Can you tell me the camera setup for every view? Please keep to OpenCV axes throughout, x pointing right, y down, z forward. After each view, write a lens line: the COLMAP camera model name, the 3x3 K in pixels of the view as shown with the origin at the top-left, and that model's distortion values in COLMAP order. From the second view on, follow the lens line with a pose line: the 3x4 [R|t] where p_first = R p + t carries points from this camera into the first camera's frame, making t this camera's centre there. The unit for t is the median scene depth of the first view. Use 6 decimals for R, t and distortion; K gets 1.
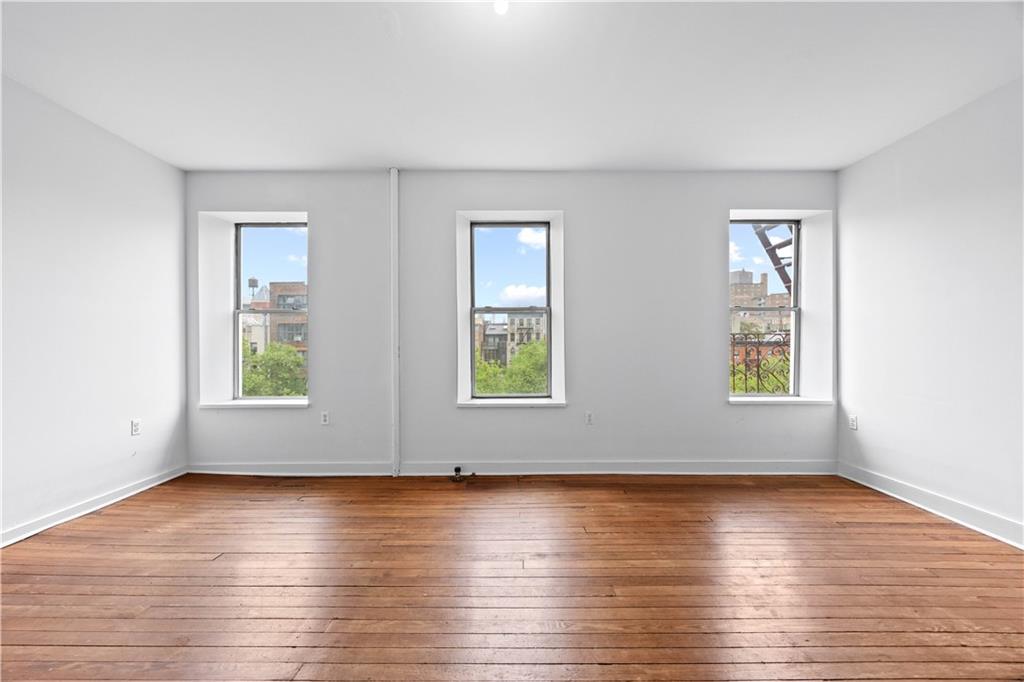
lens RADIAL K [[402.8, 0, 531.0], [0, 402.8, 343.5], [0, 0, 1]] dist [0.001344, 0.000002]
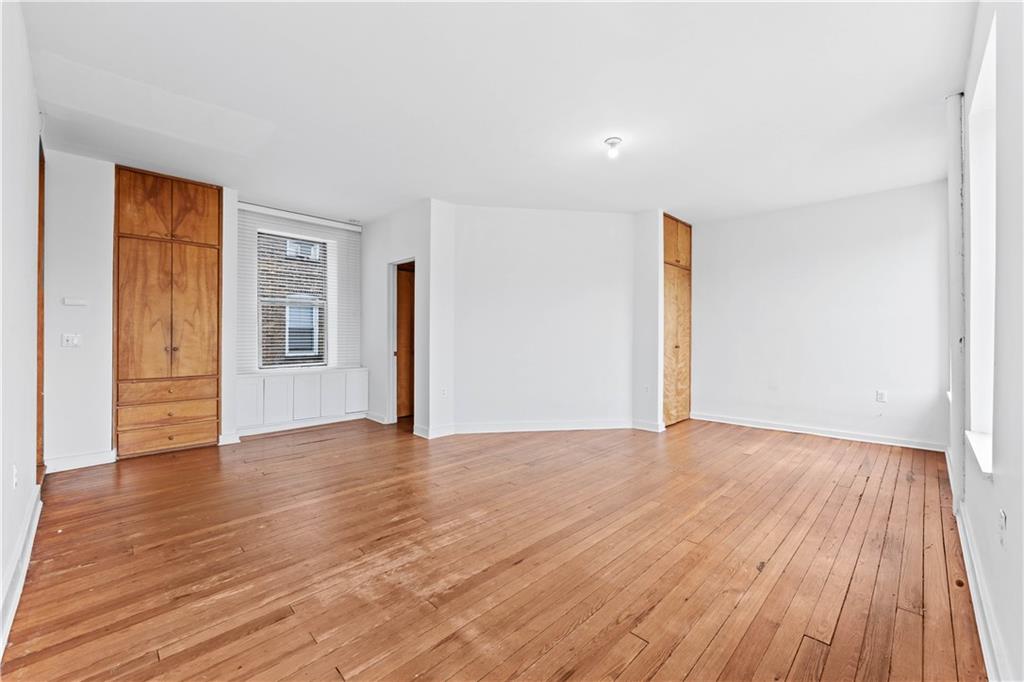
lens RADIAL K [[402.8, 0, 531.0], [0, 402.8, 343.5], [0, 0, 1]] dist [0.001344, 0.000002]
pose [[-0.696250, 0.011524, -0.717707, 0.705460], [0.010217, 0.999929, 0.006145, 0.007748], [0.717727, -0.003054, -0.696318, 0.945662]]
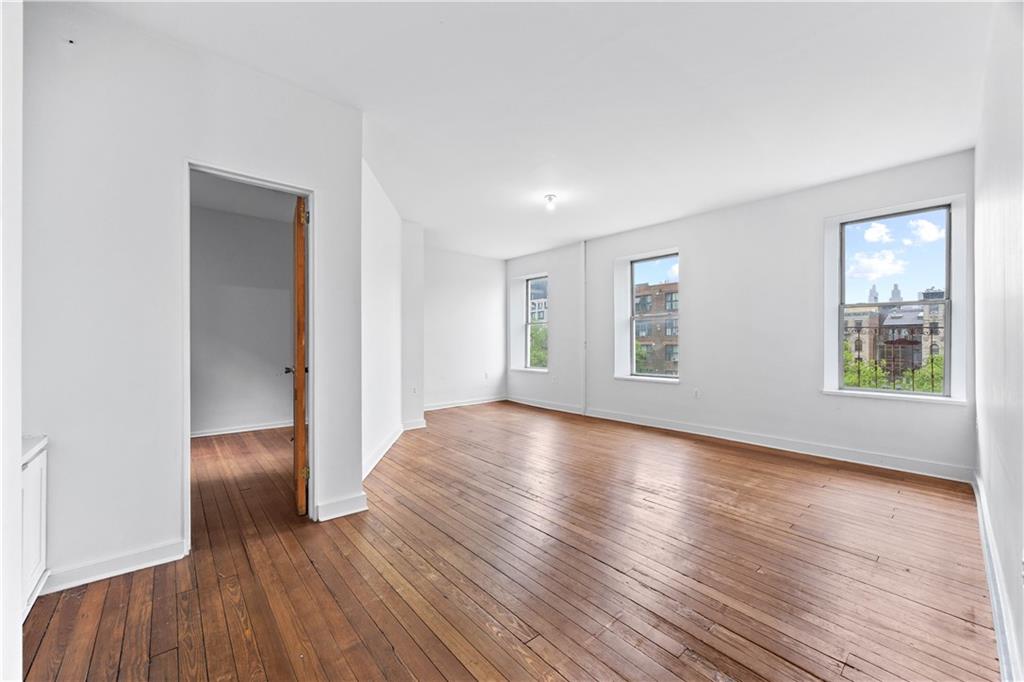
lens RADIAL K [[401.5, 0, 512.0], [0, 401.5, 341.0], [0, 0, 1]] dist [0.010923, 0.000060]
pose [[0.659167, 0.002318, -0.751993, 0.768469], [0.002555, 0.999983, 0.005323, -0.005216], [0.751993, -0.005430, 0.659149, -0.388893]]
